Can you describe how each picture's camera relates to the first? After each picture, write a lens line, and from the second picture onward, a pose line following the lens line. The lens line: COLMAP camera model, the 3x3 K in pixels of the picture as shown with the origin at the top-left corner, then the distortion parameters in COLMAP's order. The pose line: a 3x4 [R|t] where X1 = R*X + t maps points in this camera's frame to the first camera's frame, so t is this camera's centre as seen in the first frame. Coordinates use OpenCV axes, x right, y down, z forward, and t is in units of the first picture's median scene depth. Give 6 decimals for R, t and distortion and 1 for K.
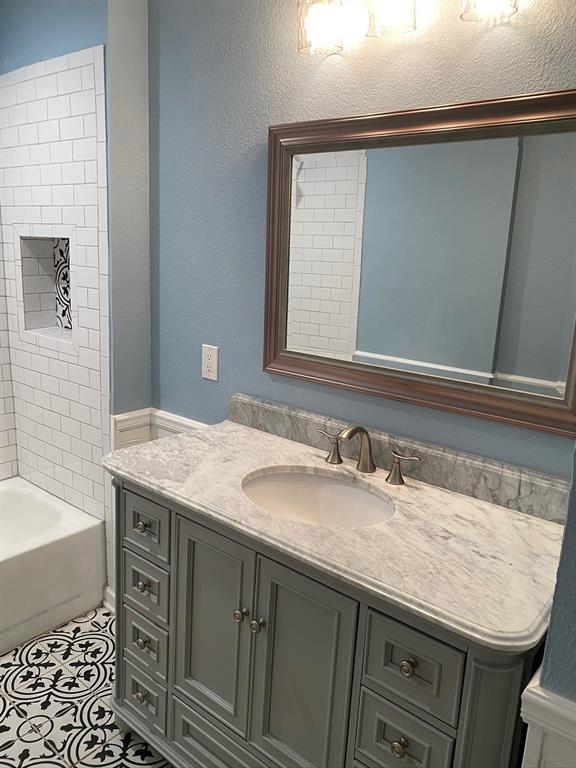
lens RADIAL K [[601.8, 0, 288.0], [0, 601.8, 384.0], [0, 0, 1]] dist [0.007562, 0.003293]
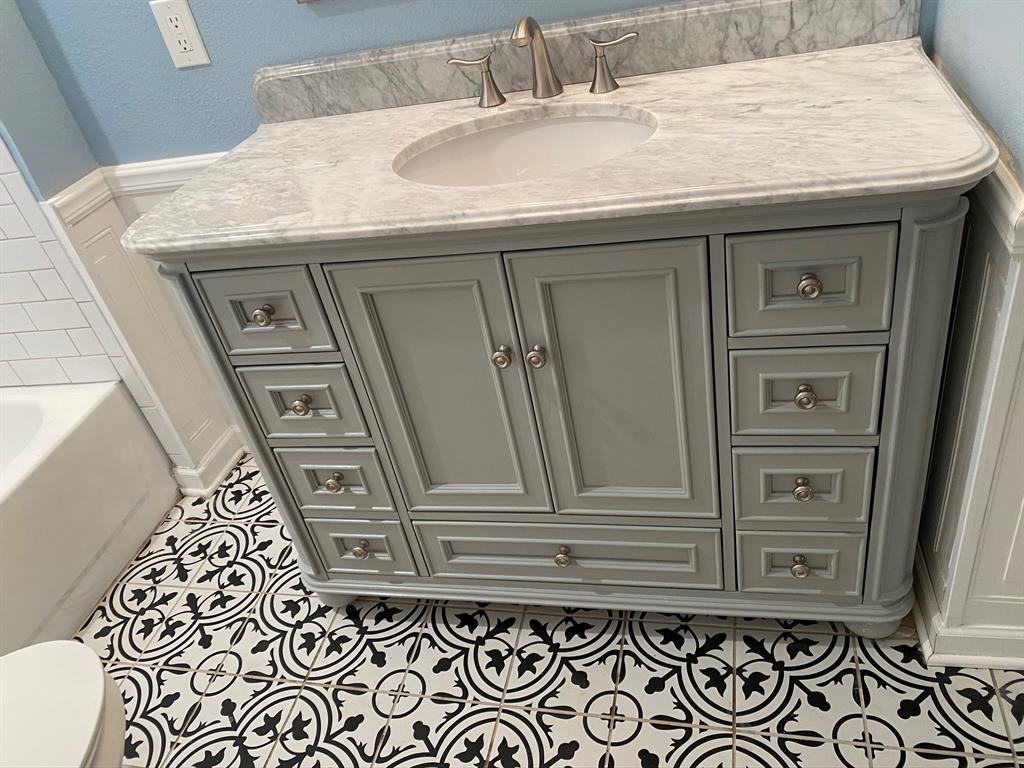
lens RADIAL K [[785.0, 0, 511.4], [0, 785.0, 382.9], [0, 0, 1]] dist [0.101141, -0.139350]
pose [[0.864551, -0.434545, 0.252433, -0.248068], [0.322852, 0.865202, 0.383657, 0.073313], [-0.385122, -0.250193, 0.888304, 0.202113]]
